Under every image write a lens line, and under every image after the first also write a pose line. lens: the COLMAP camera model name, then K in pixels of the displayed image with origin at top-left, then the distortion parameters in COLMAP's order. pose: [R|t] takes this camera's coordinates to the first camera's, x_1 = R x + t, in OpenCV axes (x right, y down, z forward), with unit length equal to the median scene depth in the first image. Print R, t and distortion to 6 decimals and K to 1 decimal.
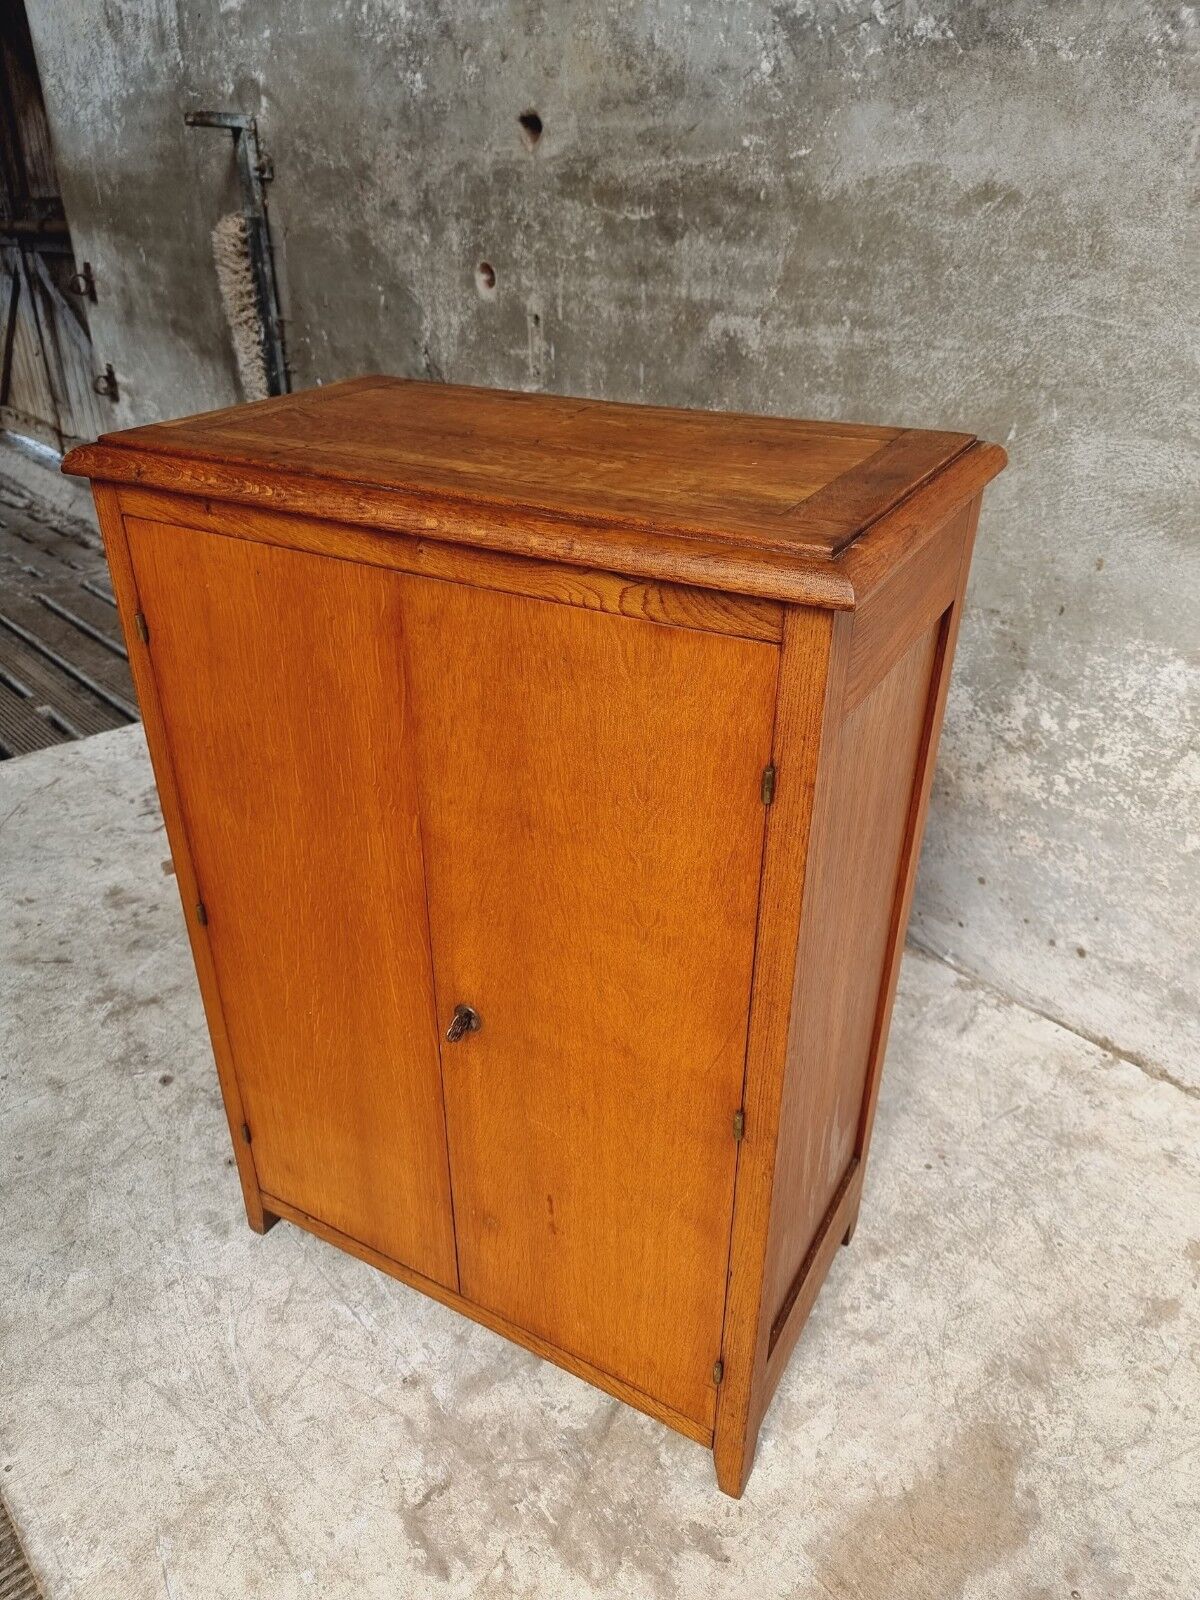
lens RADIAL K [[1122.8, 0, 585.7], [0, 1122.8, 800.4], [0, 0, 1]] dist [0.060936, -0.059634]
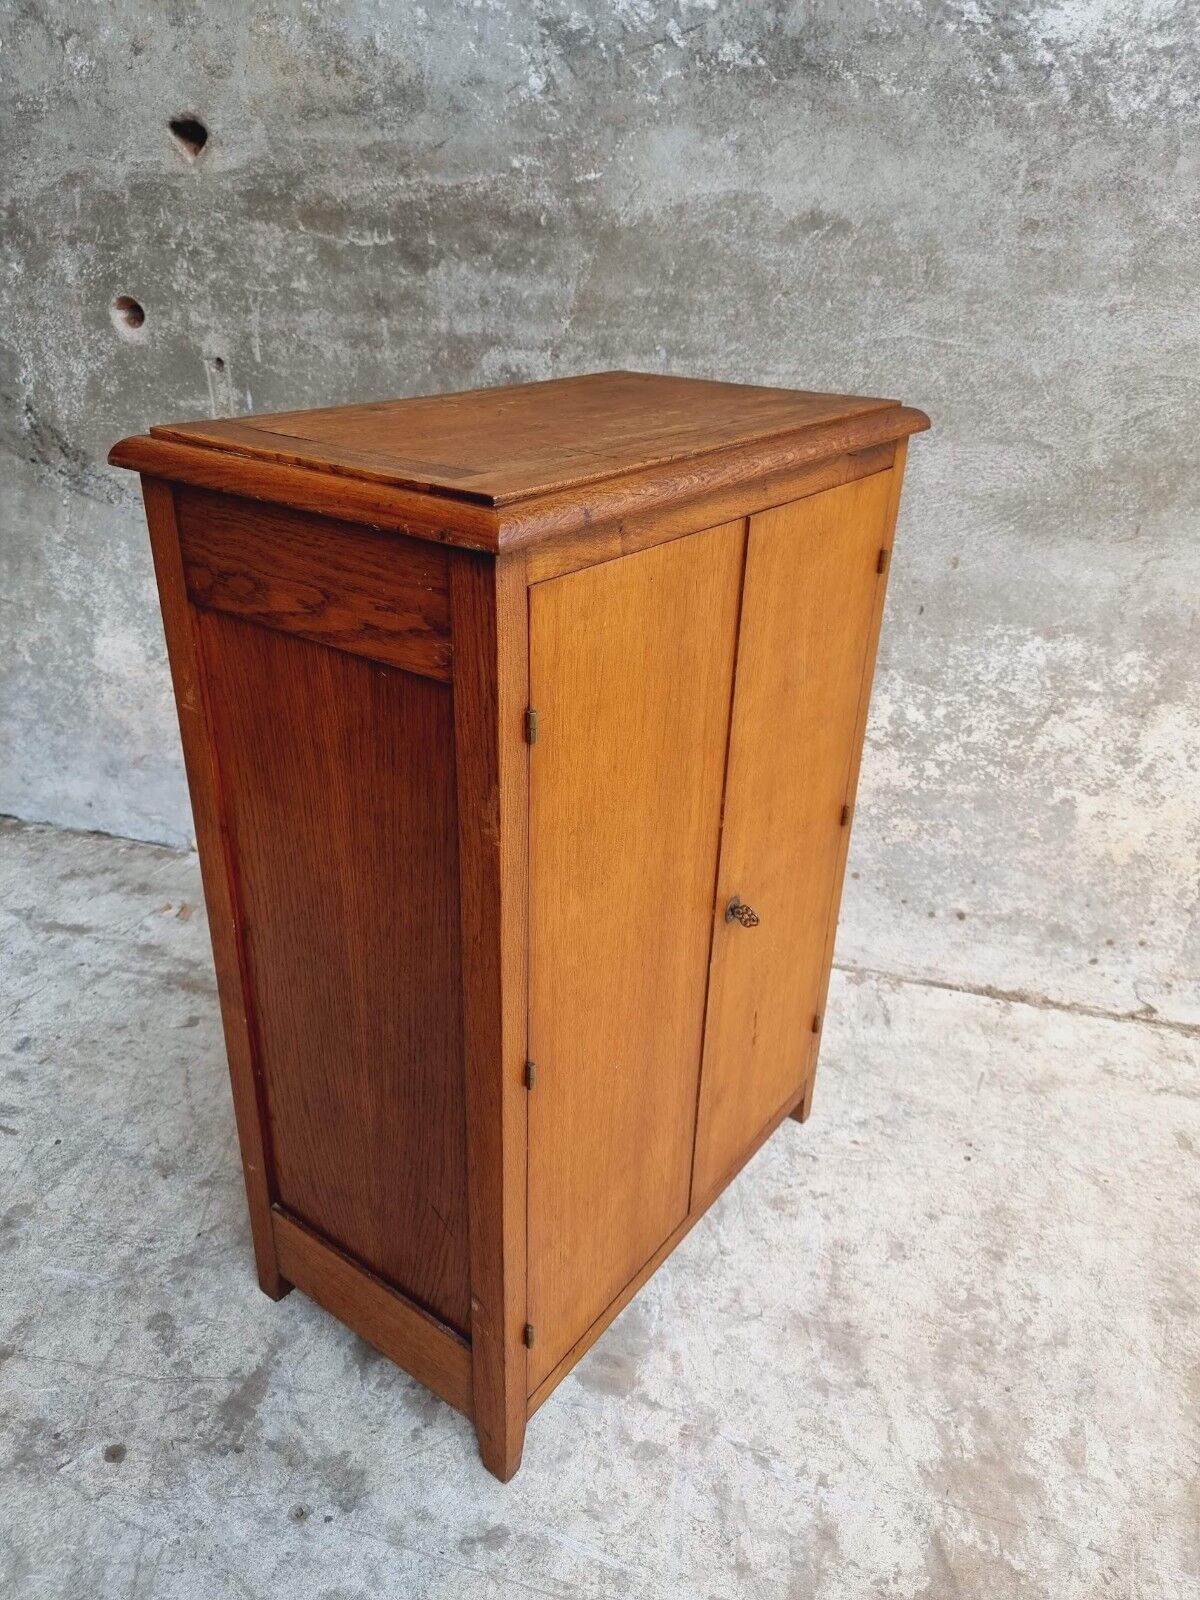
lens RADIAL K [[1122.8, 0, 592.3], [0, 1122.8, 803.4], [0, 0, 1]] dist [0.060936, -0.059634]
pose [[0.845161, -0.221910, 0.486270, -0.384361], [0.238517, 0.970722, 0.028437, -0.090477], [-0.478343, 0.091949, 0.873346, 0.223636]]
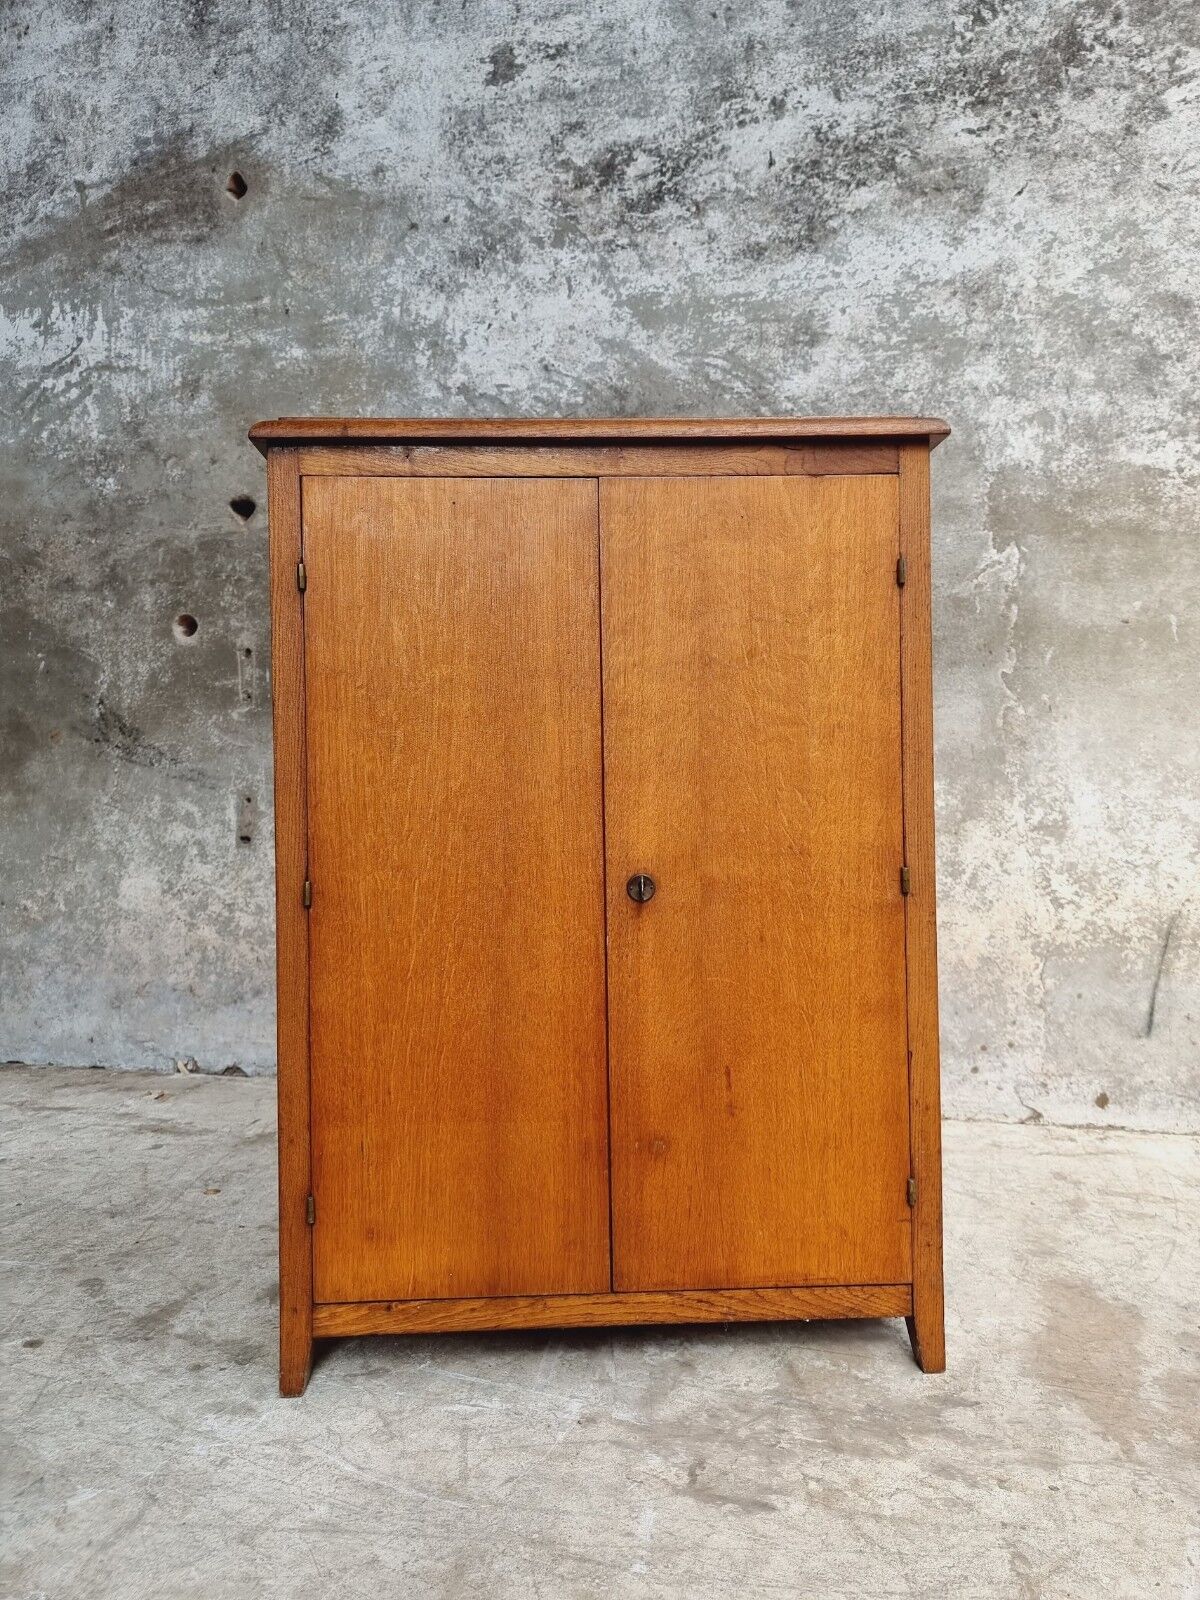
lens RADIAL K [[1122.8, 0, 600.1], [0, 1122.8, 802.9], [0, 0, 1]] dist [0.060936, -0.059634]
pose [[0.848396, -0.013506, 0.529189, -0.457688], [0.271979, 0.868760, -0.413865, 0.359067], [-0.454149, 0.495050, 0.740726, 0.101688]]
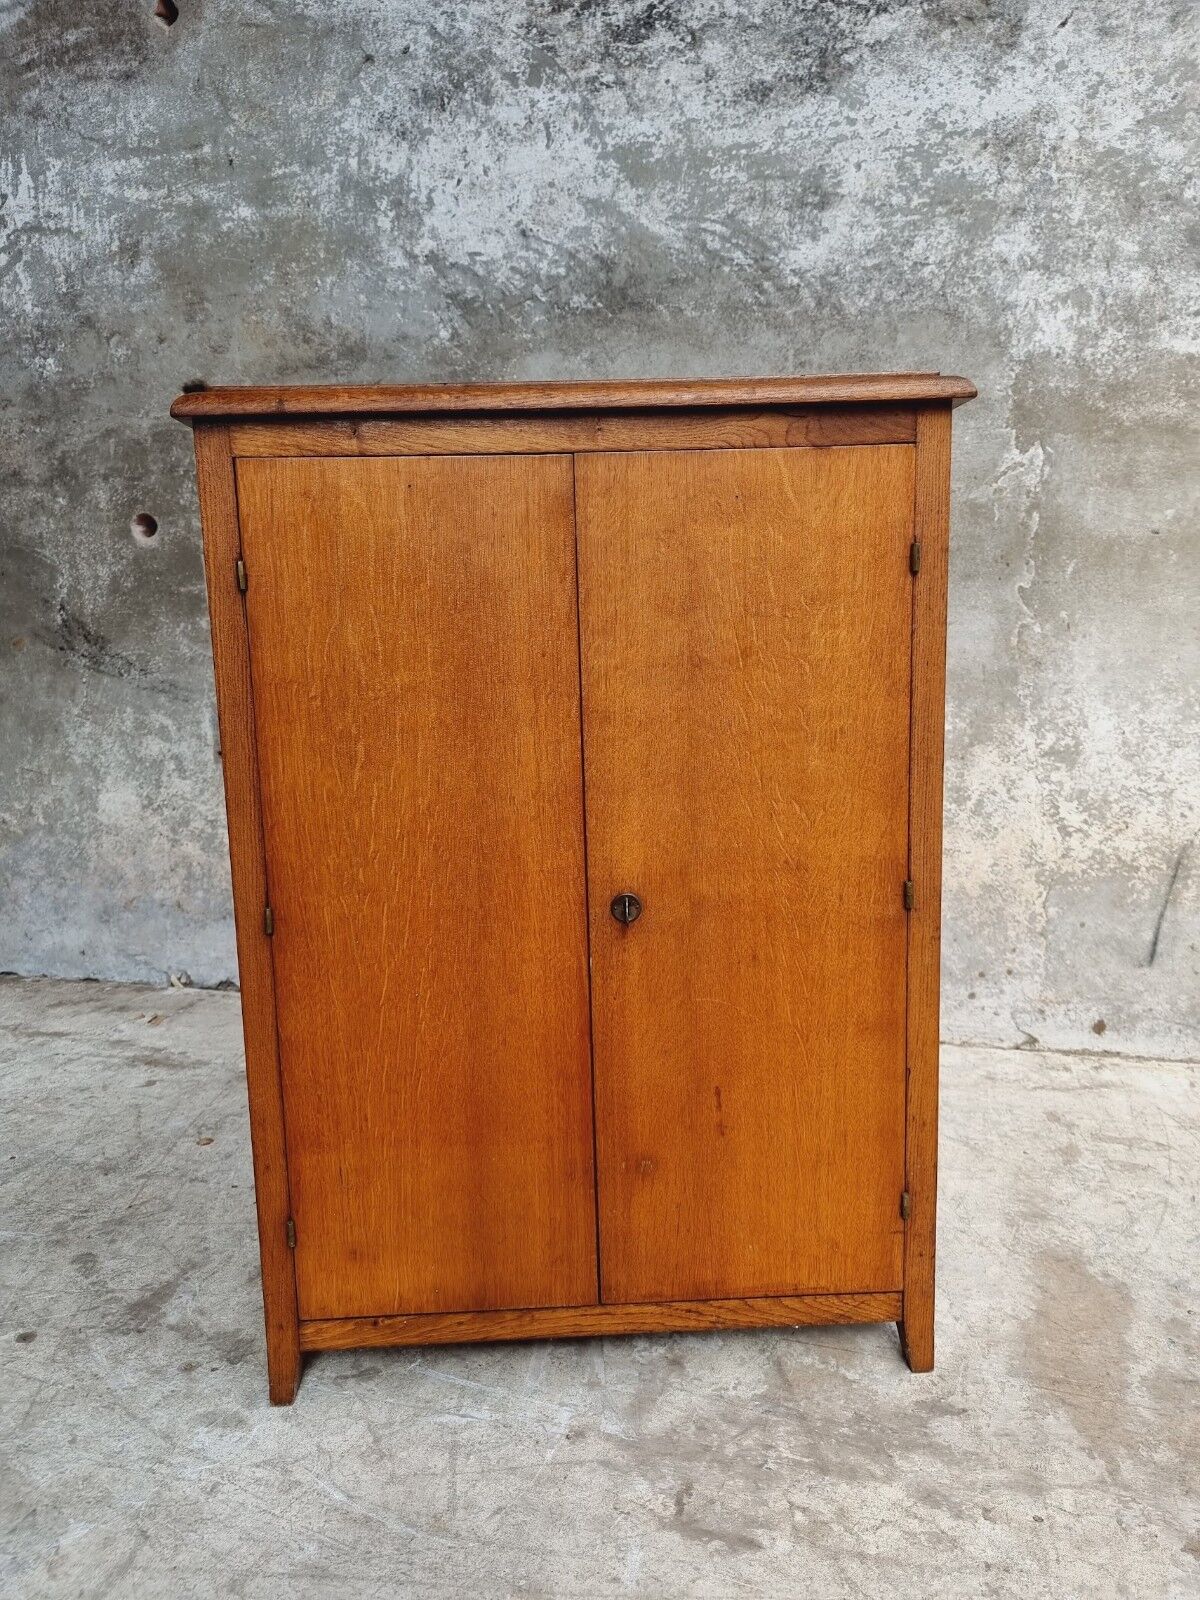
lens RADIAL K [[1122.8, 0, 599.5], [0, 1122.8, 805.7], [0, 0, 1]] dist [0.060936, -0.059634]
pose [[0.848365, -0.106541, 0.518581, -0.412899], [0.282155, 0.919821, -0.272613, 0.242132], [-0.447957, 0.377595, 0.810405, 0.088354]]
